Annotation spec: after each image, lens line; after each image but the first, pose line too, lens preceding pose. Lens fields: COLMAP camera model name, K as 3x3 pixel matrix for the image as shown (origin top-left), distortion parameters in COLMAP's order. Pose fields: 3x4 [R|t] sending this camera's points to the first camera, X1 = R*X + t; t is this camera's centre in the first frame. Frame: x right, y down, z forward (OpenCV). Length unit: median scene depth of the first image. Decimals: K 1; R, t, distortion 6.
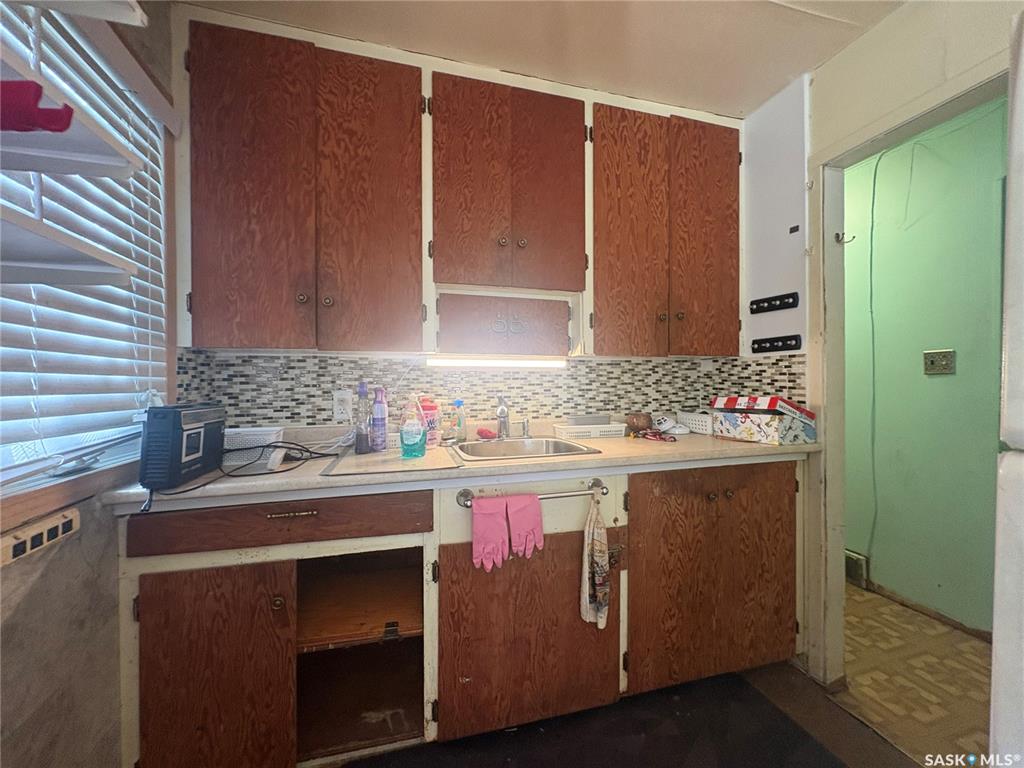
lens RADIAL K [[406.5, 0, 514.1], [0, 406.5, 381.6], [0, 0, 1]] dist [-0.003122, 0.001138]
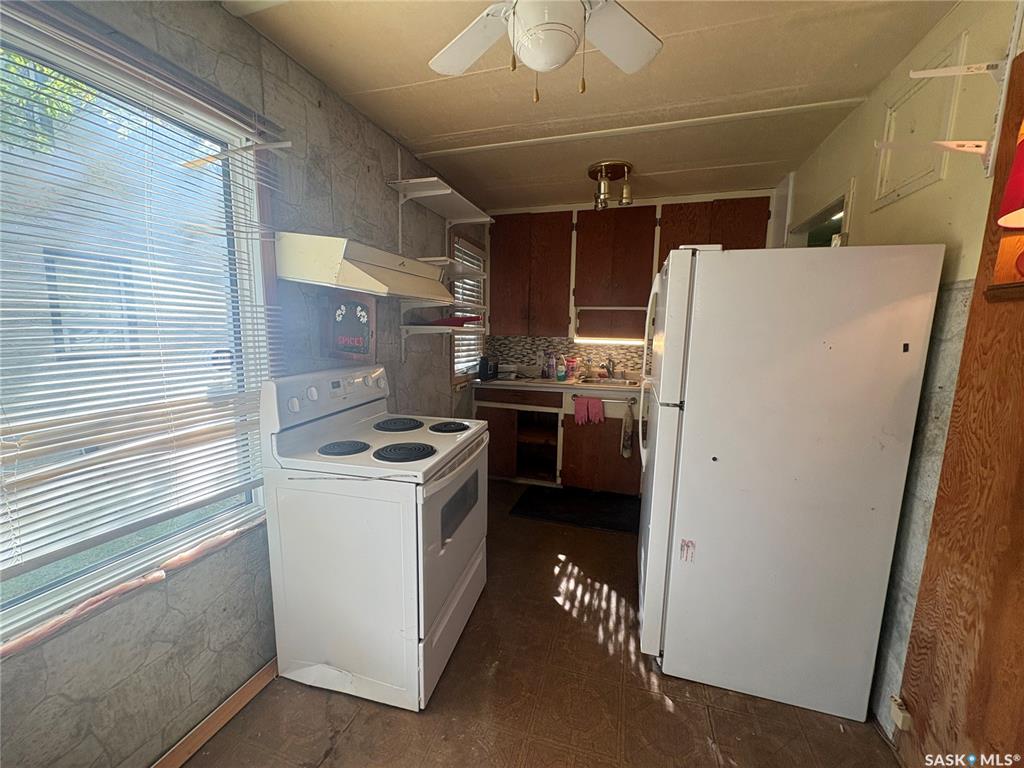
lens RADIAL K [[406.5, 0, 512.0], [0, 406.5, 384.3], [0, 0, 1]] dist [-0.003122, 0.001138]
pose [[0.839019, 0.091346, -0.536380, 0.703688], [-0.021910, 0.990679, 0.134441, -0.101990], [0.543661, -0.101047, 0.833200, -1.035450]]
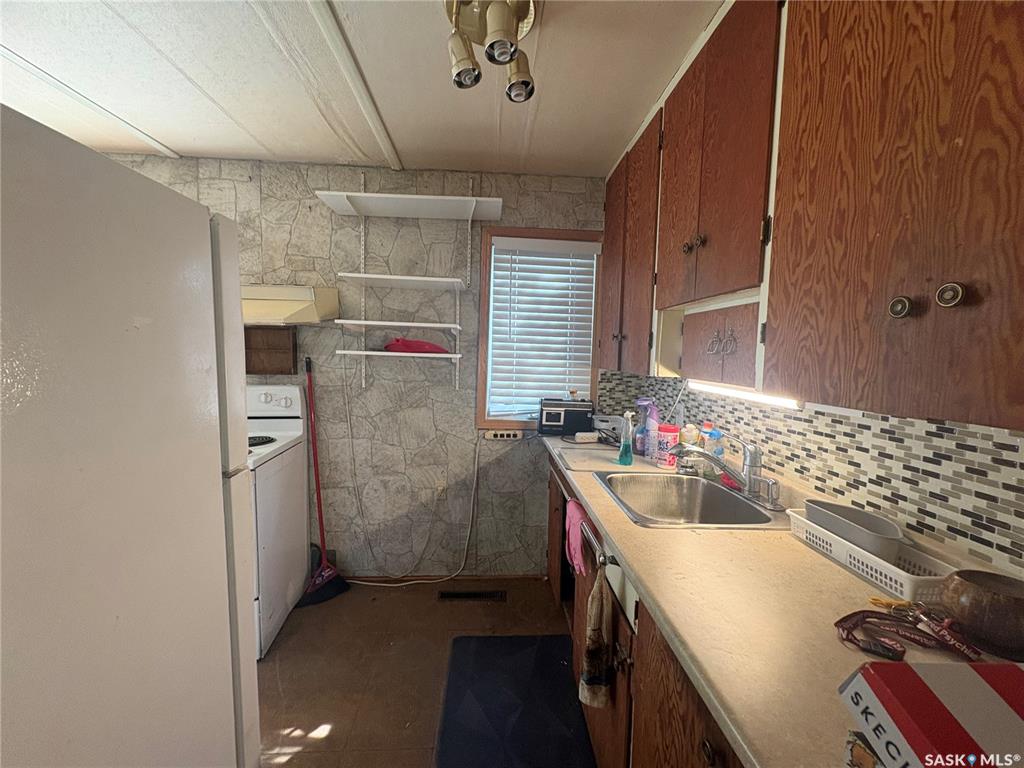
lens RADIAL K [[406.5, 0, 513.1], [0, 406.5, 383.4], [0, 0, 1]] dist [-0.003122, 0.001138]
pose [[-0.213095, 0.070224, -0.974504, 0.836358], [-0.027427, 0.996591, 0.077813, -0.116816], [0.976646, 0.043309, -0.210443, 0.791018]]
